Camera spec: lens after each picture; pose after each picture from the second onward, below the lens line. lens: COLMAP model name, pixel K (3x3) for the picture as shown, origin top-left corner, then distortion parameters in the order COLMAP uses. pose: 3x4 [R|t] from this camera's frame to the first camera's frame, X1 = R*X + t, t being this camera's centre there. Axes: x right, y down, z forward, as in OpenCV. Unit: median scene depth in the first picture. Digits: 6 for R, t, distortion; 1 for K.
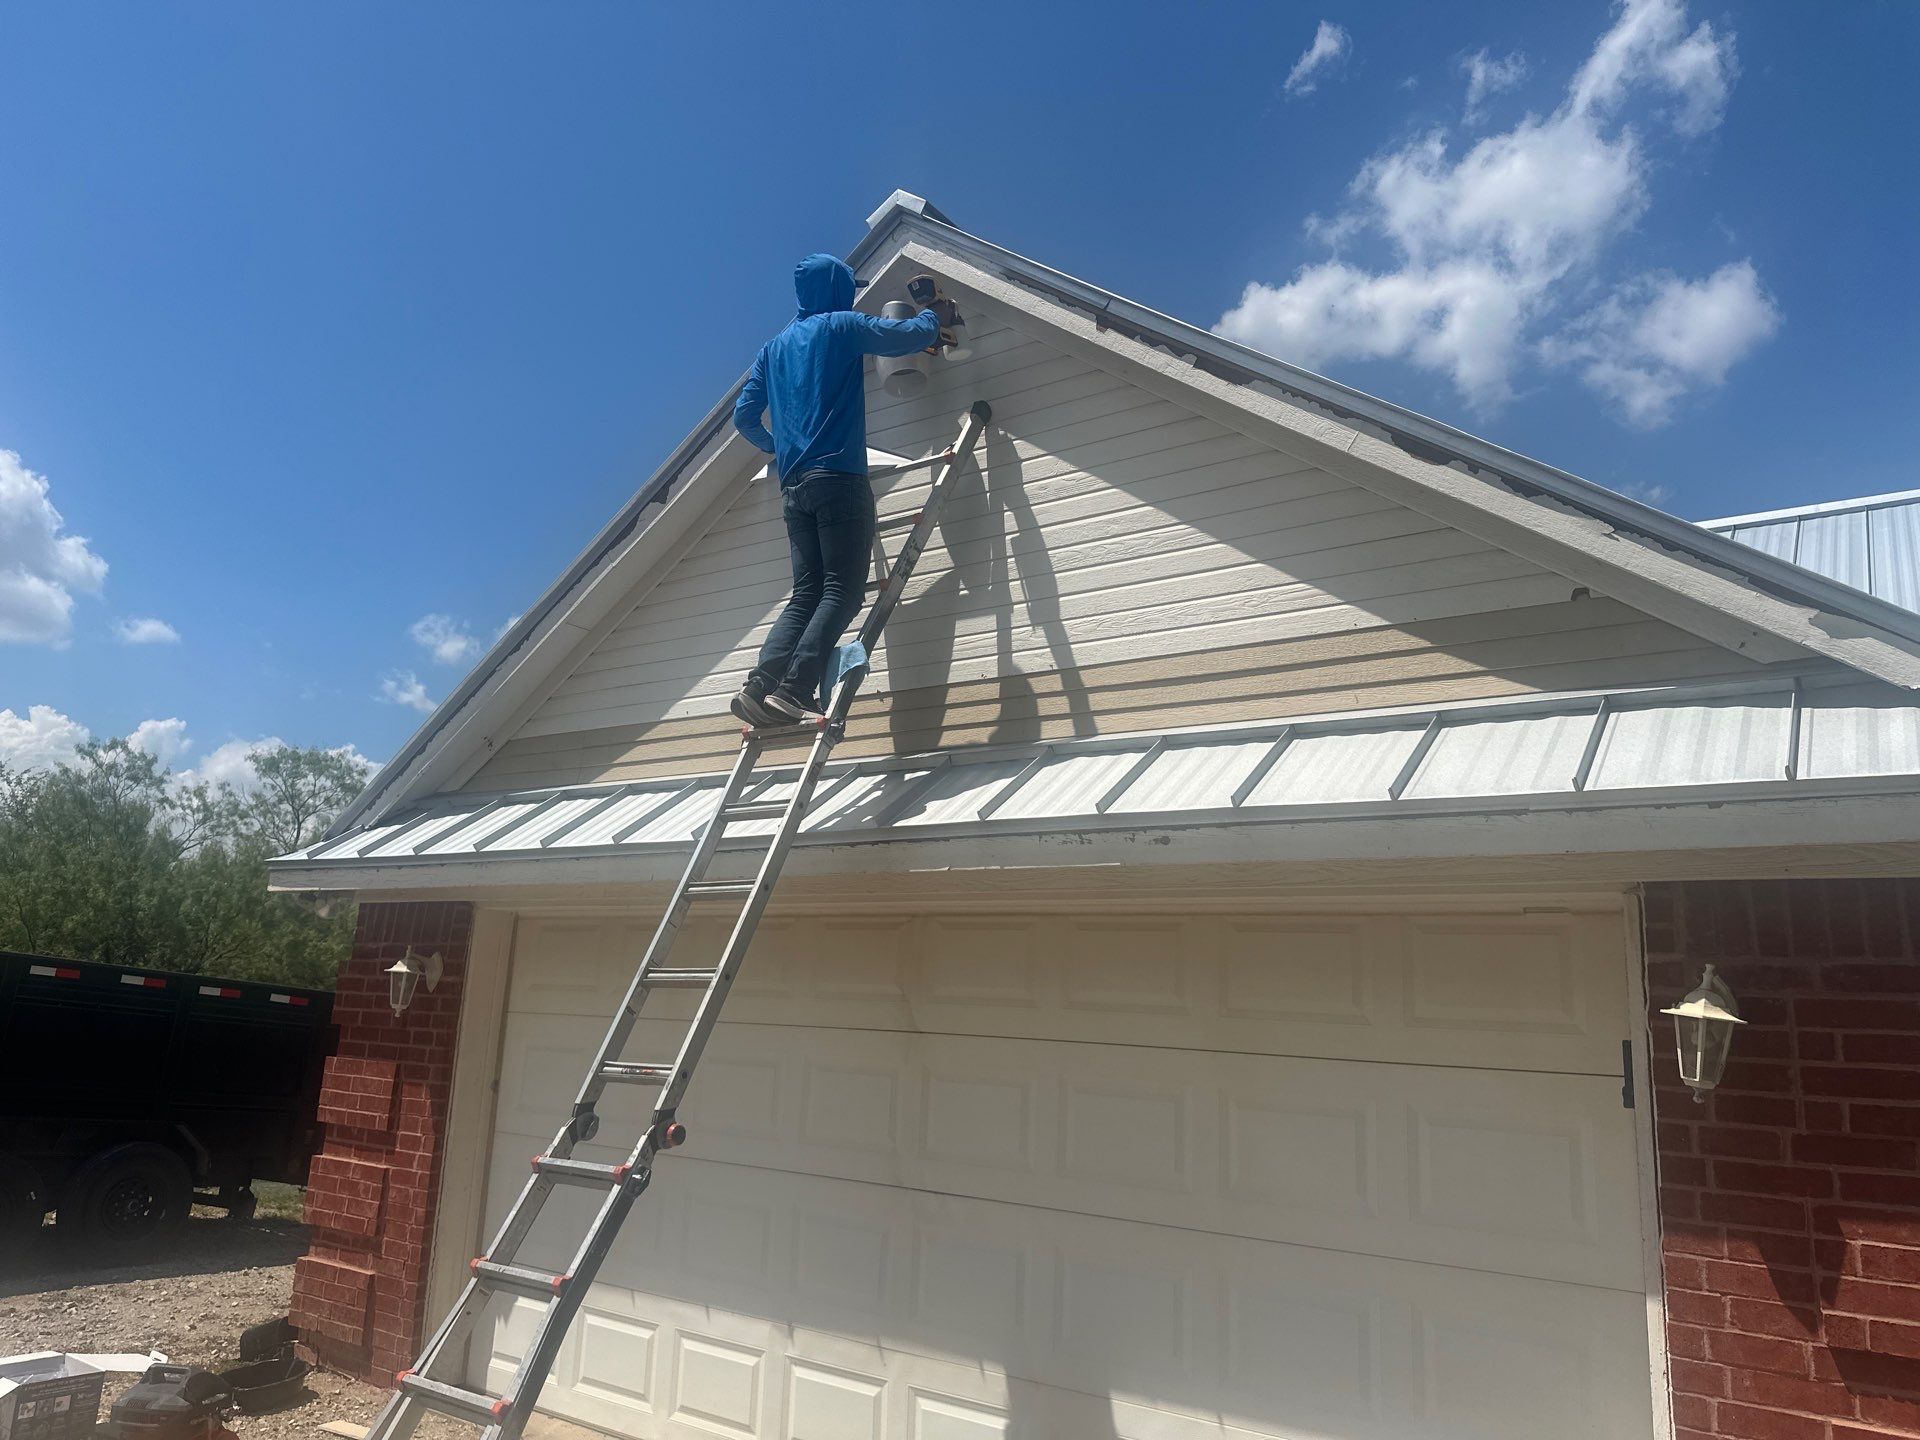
lens RADIAL K [[1345.4, 0, 967.0], [0, 1345.4, 714.6], [0, 0, 1]] dist [0.055296, -0.059264]
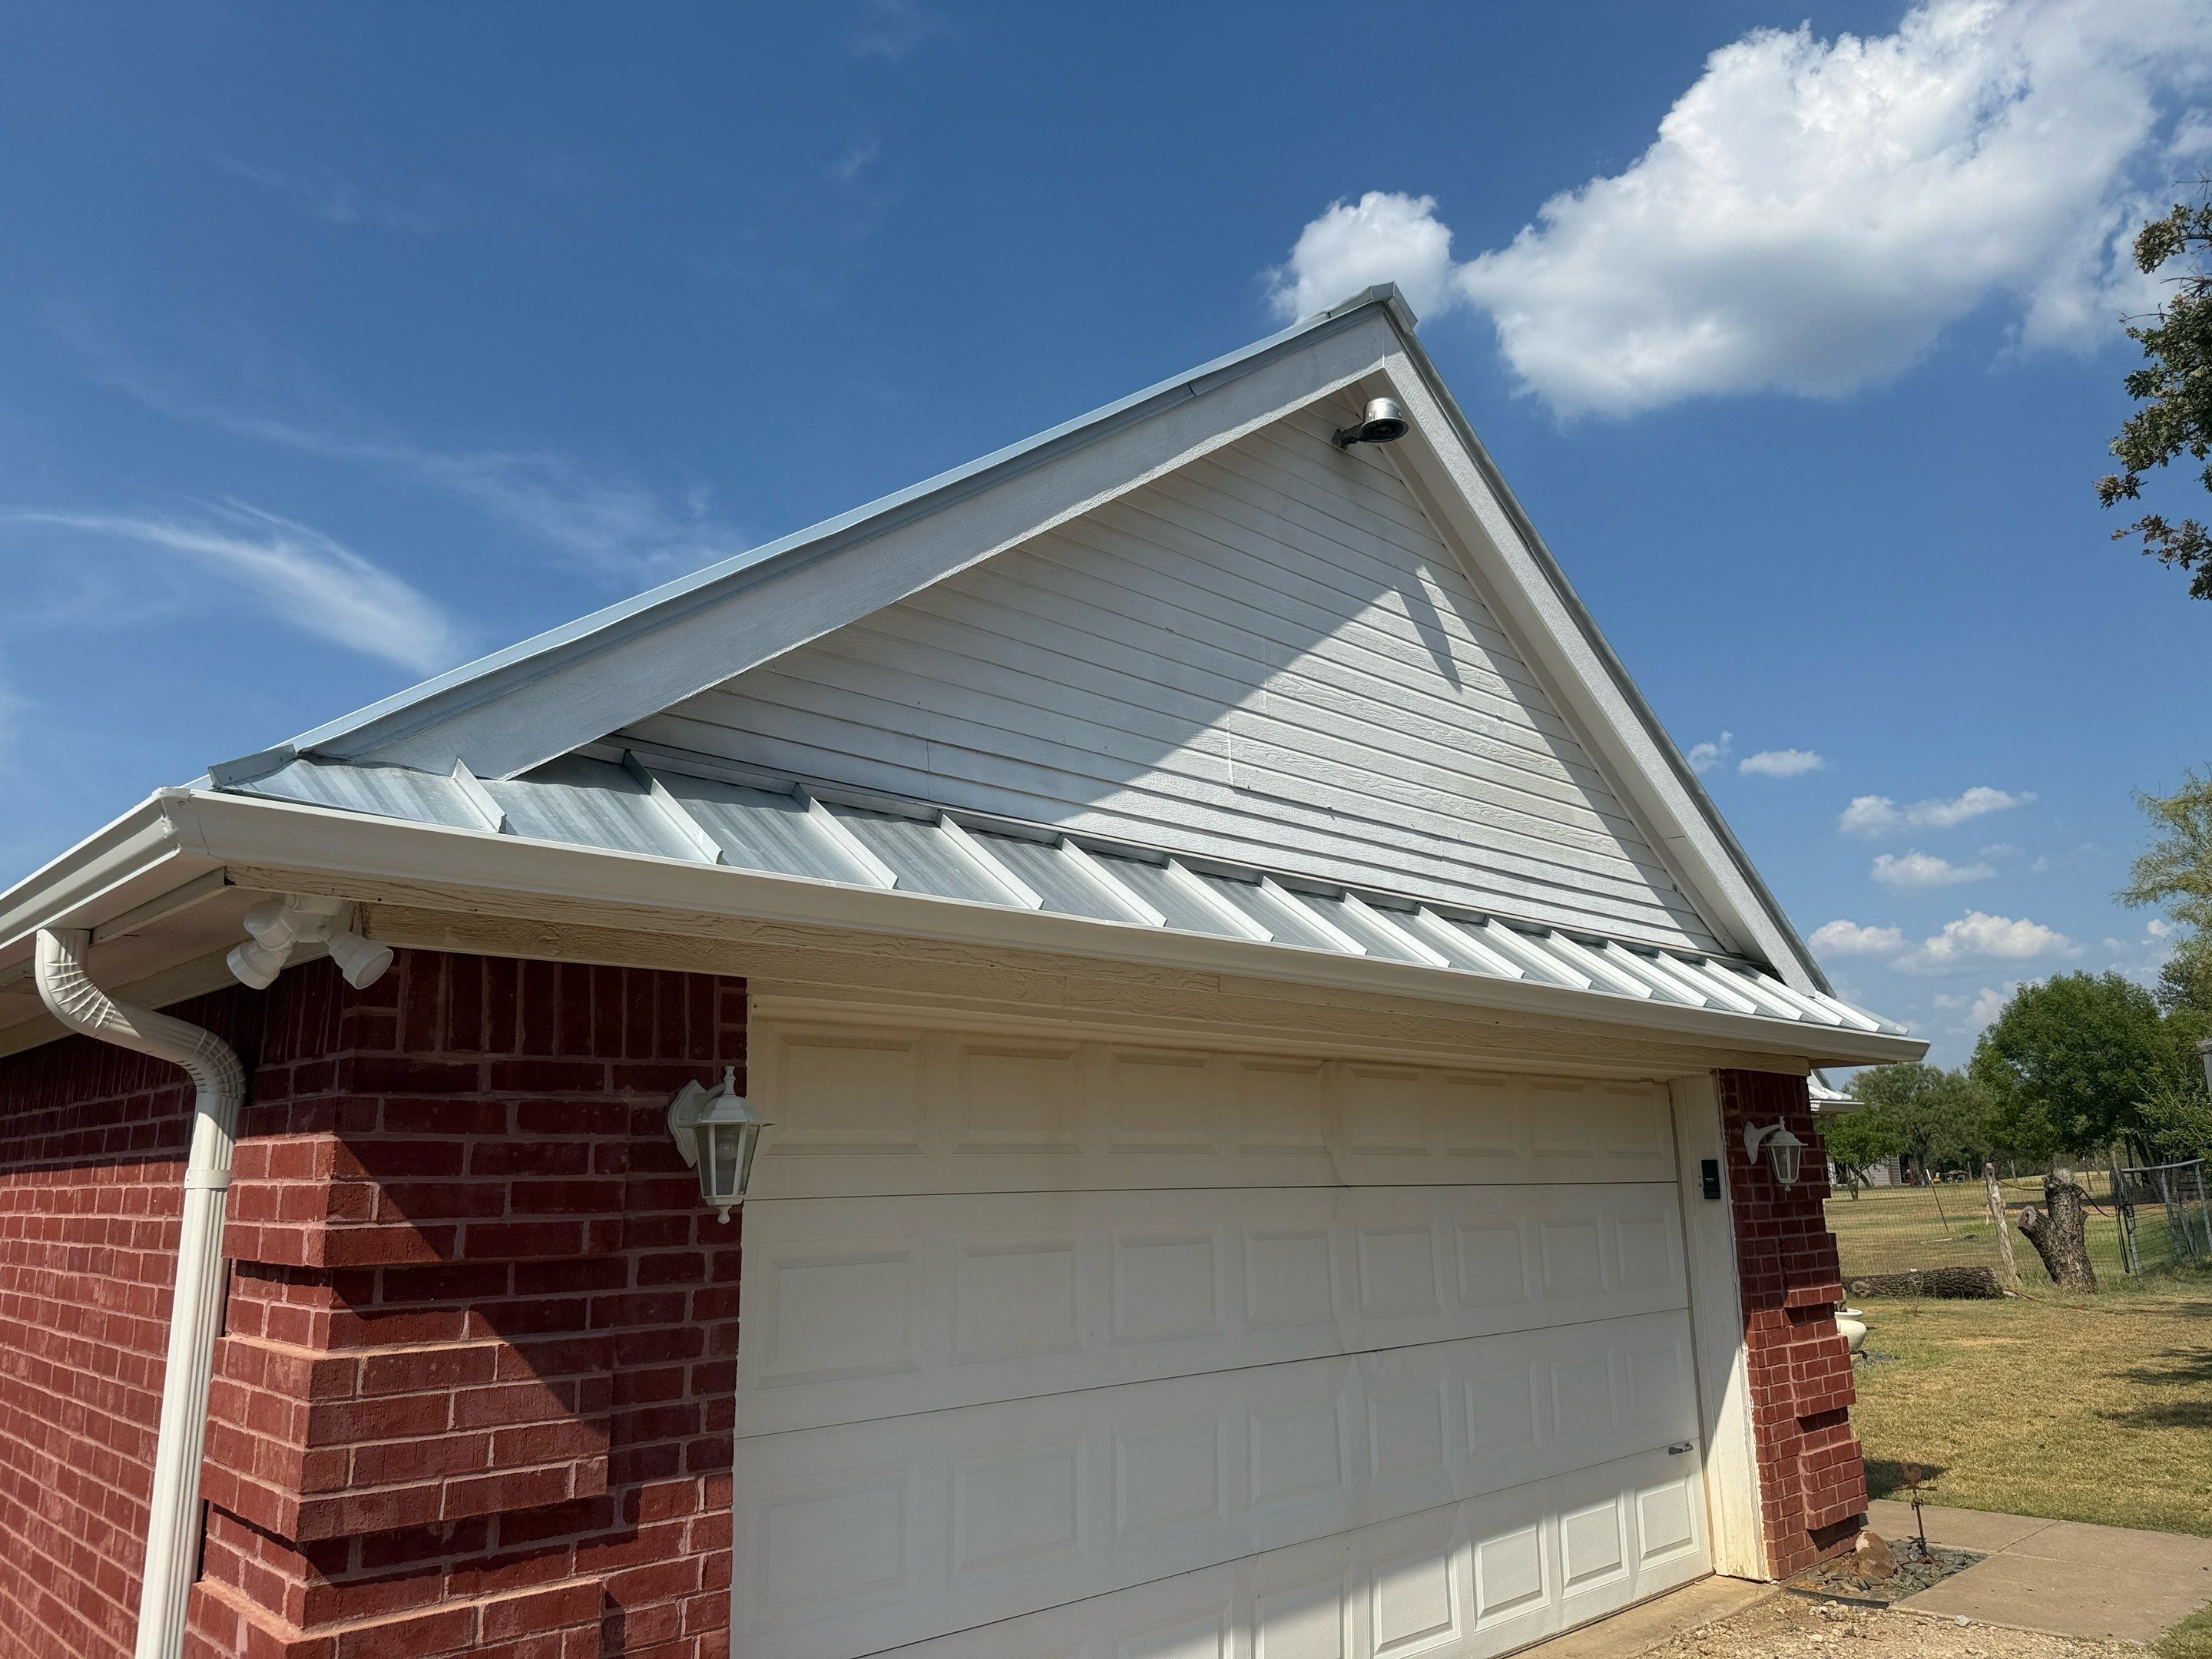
lens RADIAL K [[1511.8, 0, 1068.4], [0, 1511.8, 855.9], [0, 0, 1]] dist [0.004800, -0.002124]
pose [[0.206962, 0.153238, 0.966274, -1.097224], [-0.197983, 0.973783, -0.112024, 0.166056], [-0.958107, -0.168121, 0.231875, 0.966072]]
